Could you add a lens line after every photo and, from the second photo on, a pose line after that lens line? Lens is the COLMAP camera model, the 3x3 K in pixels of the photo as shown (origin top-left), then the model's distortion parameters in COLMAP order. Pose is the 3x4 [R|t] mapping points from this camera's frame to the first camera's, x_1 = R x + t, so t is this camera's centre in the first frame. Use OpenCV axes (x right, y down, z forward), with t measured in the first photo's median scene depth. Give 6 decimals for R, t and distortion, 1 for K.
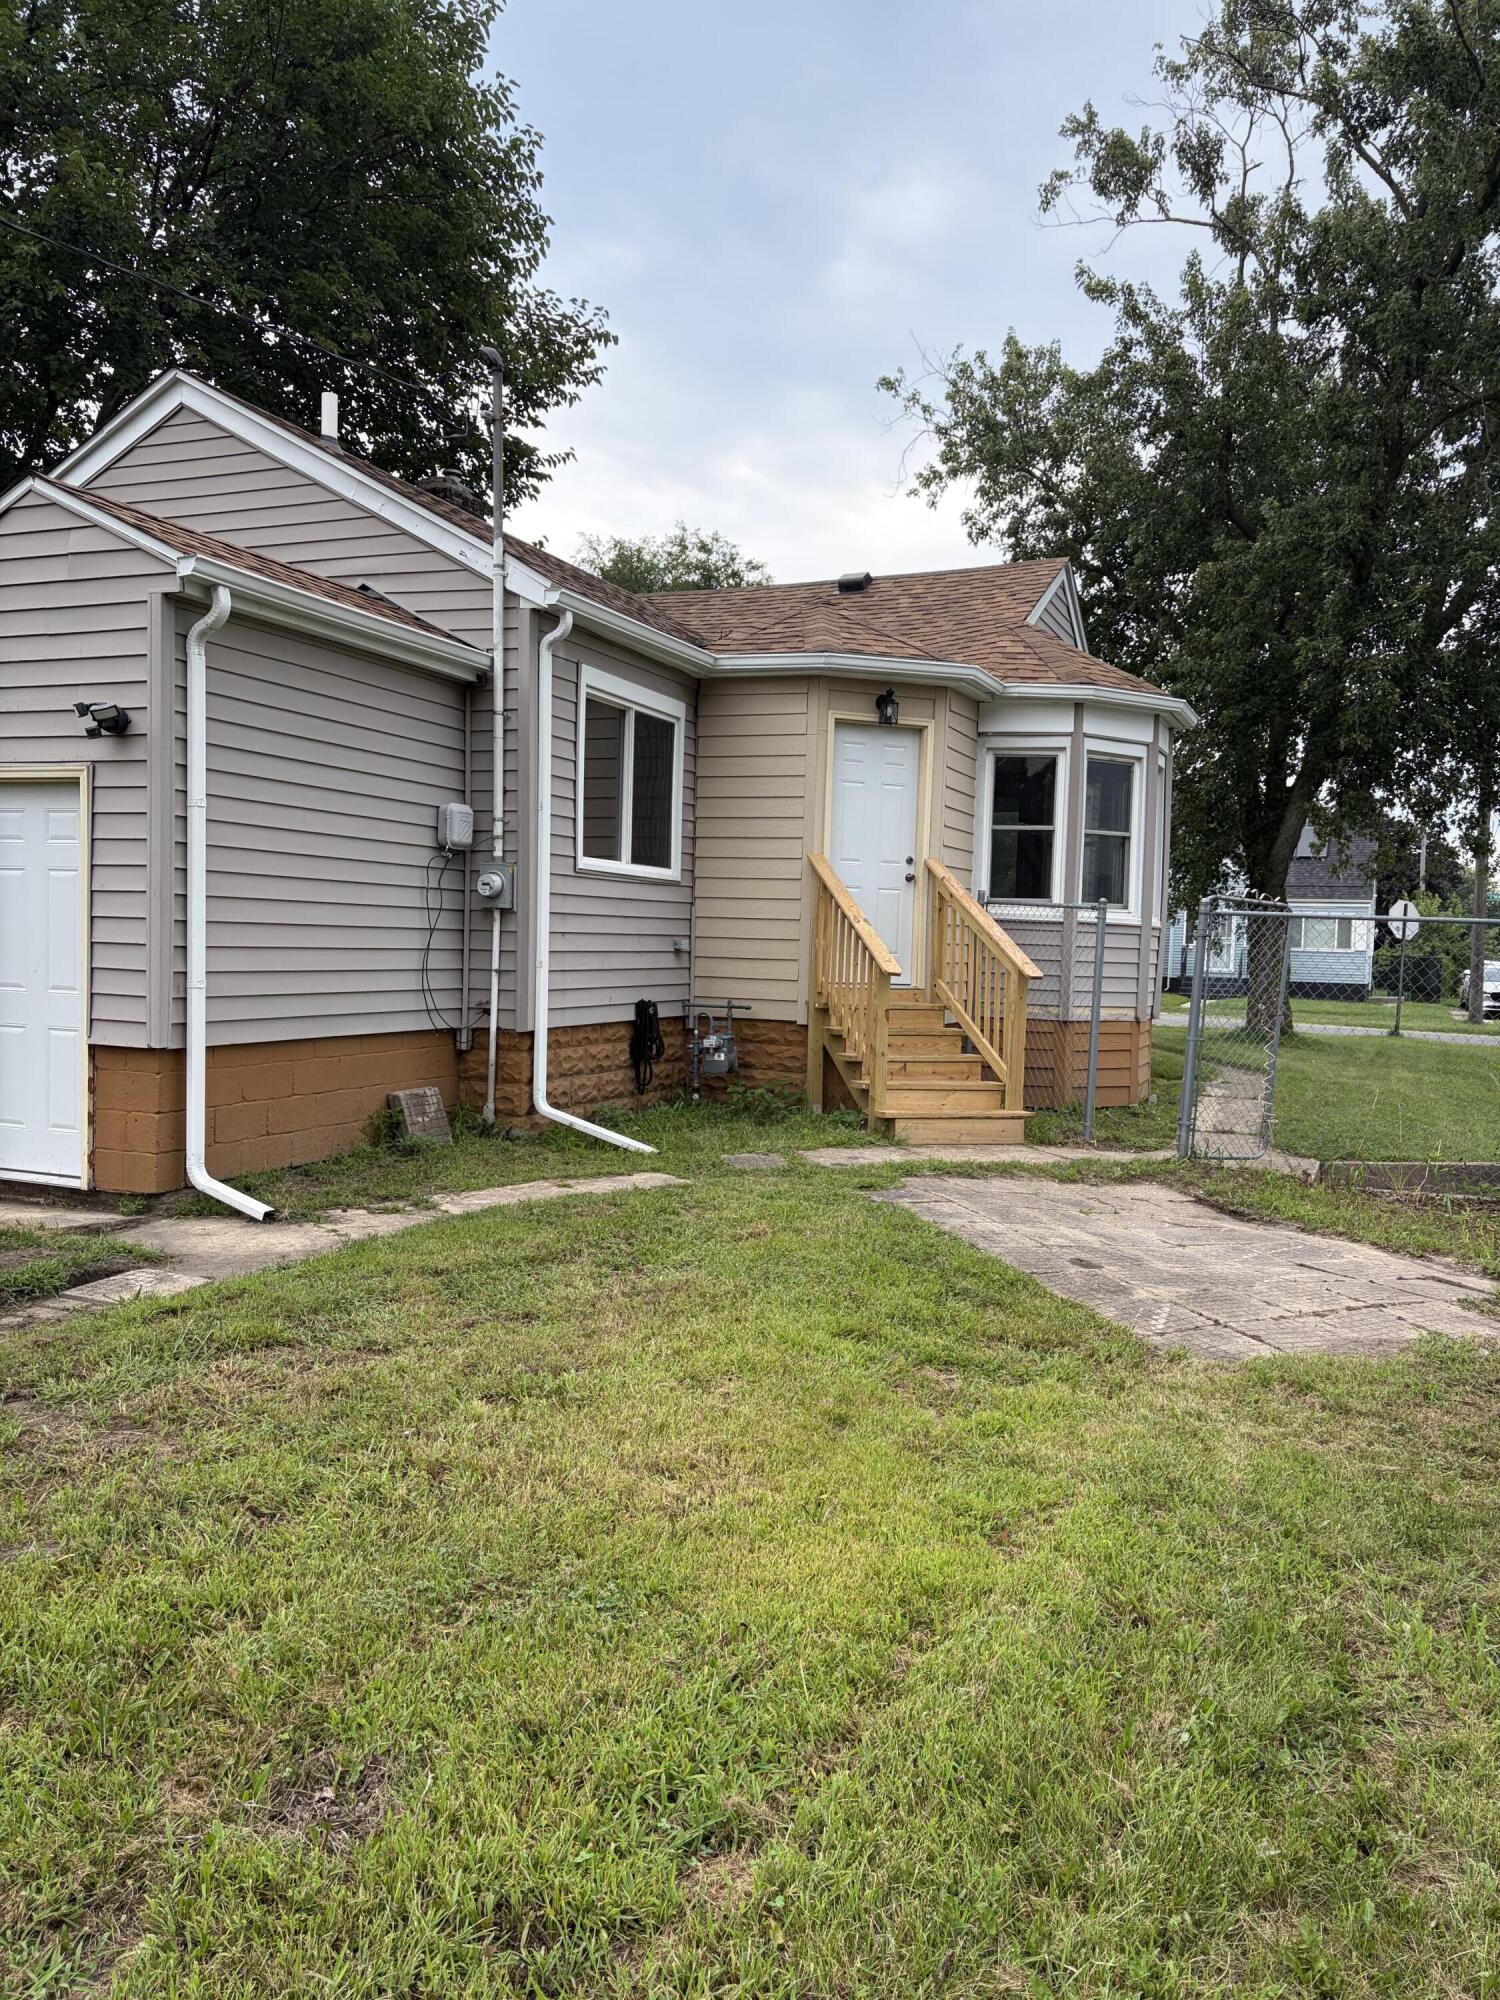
lens RADIAL K [[1480.5, 0, 745.2], [0, 1480.5, 962.8], [0, 0, 1]] dist [0.080092, -0.147714]
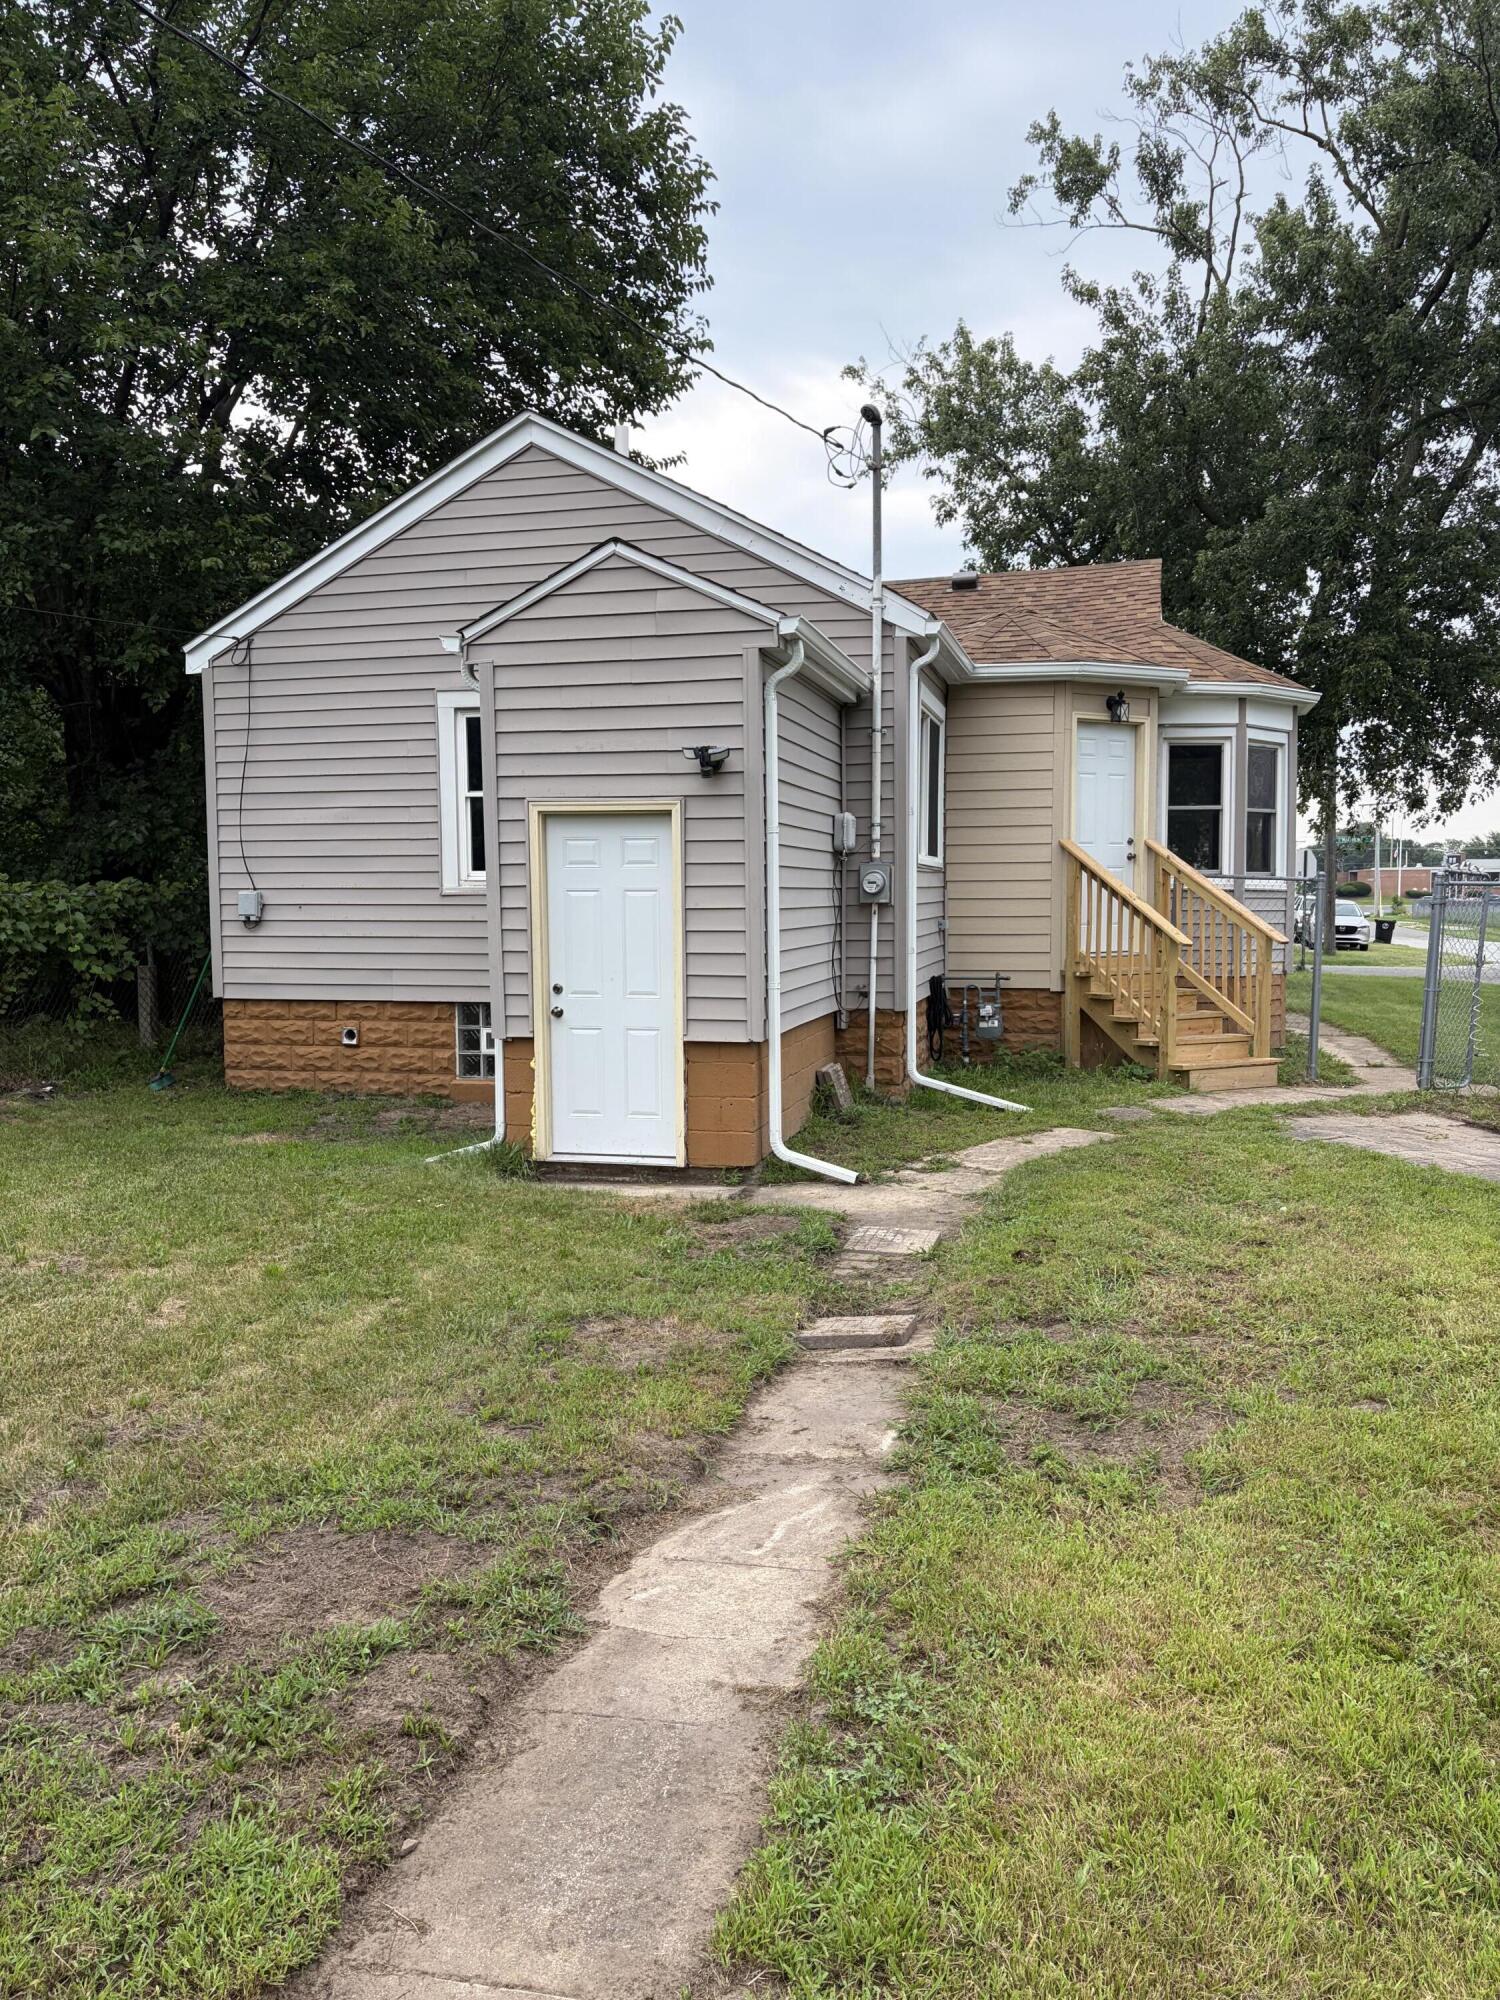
lens RADIAL K [[1480.5, 0, 745.2], [0, 1480.5, 962.8], [0, 0, 1]] dist [0.080092, -0.147714]
pose [[0.988451, -0.042755, 0.145383, -0.365774], [0.038277, 0.998707, 0.033457, -0.027668], [-0.146626, -0.027505, 0.988810, -0.087631]]
